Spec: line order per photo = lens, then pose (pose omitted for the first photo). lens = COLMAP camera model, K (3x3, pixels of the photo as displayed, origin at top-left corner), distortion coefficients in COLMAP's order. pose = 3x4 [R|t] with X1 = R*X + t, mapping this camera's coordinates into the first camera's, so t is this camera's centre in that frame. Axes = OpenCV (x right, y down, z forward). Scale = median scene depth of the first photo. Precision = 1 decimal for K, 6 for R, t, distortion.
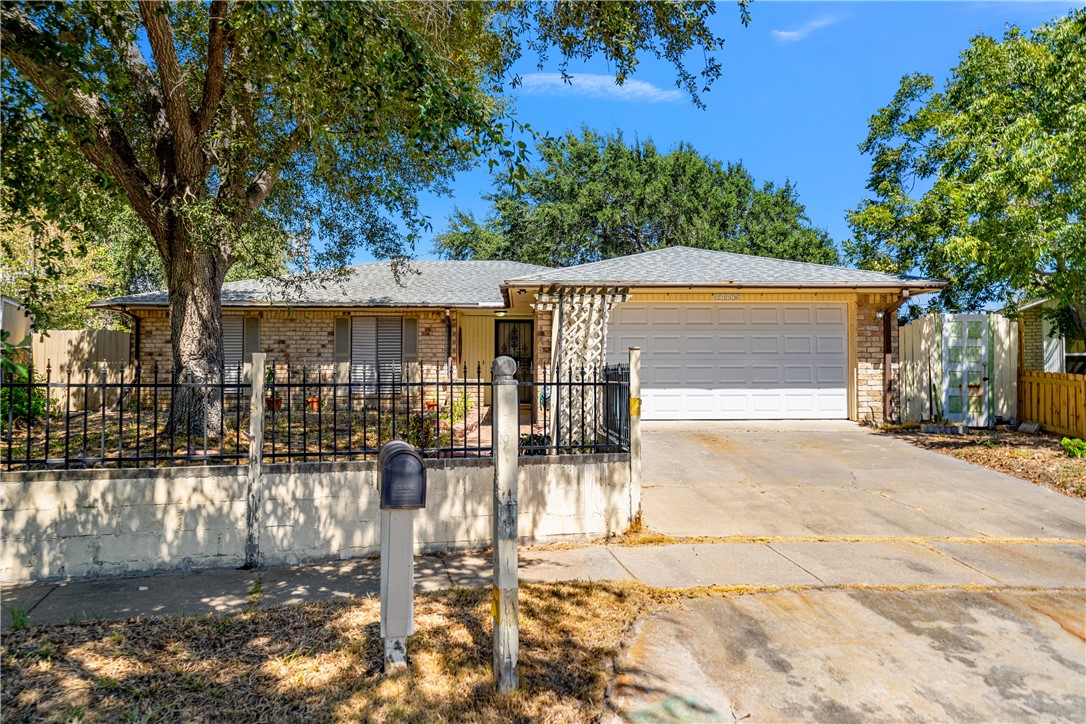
lens RADIAL K [[672.1, 0, 539.4], [0, 672.1, 358.6], [0, 0, 1]] dist [-0.008693, 0.000581]
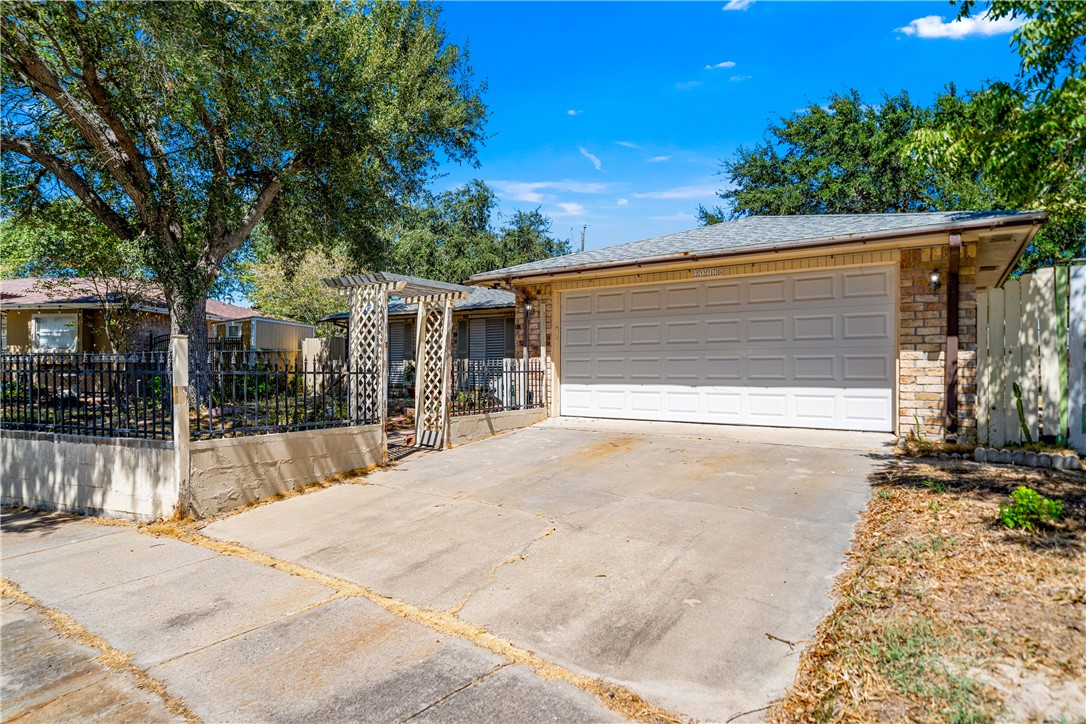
lens RADIAL K [[603.9, 0, 540.7], [0, 603.9, 365.3], [0, 0, 1]] dist [-0.014765, -0.001343]
pose [[0.809823, -0.003944, -0.586661, 0.536093], [0.010366, 0.999917, 0.007587, 0.012339], [0.586583, -0.012226, 0.809797, 0.291587]]
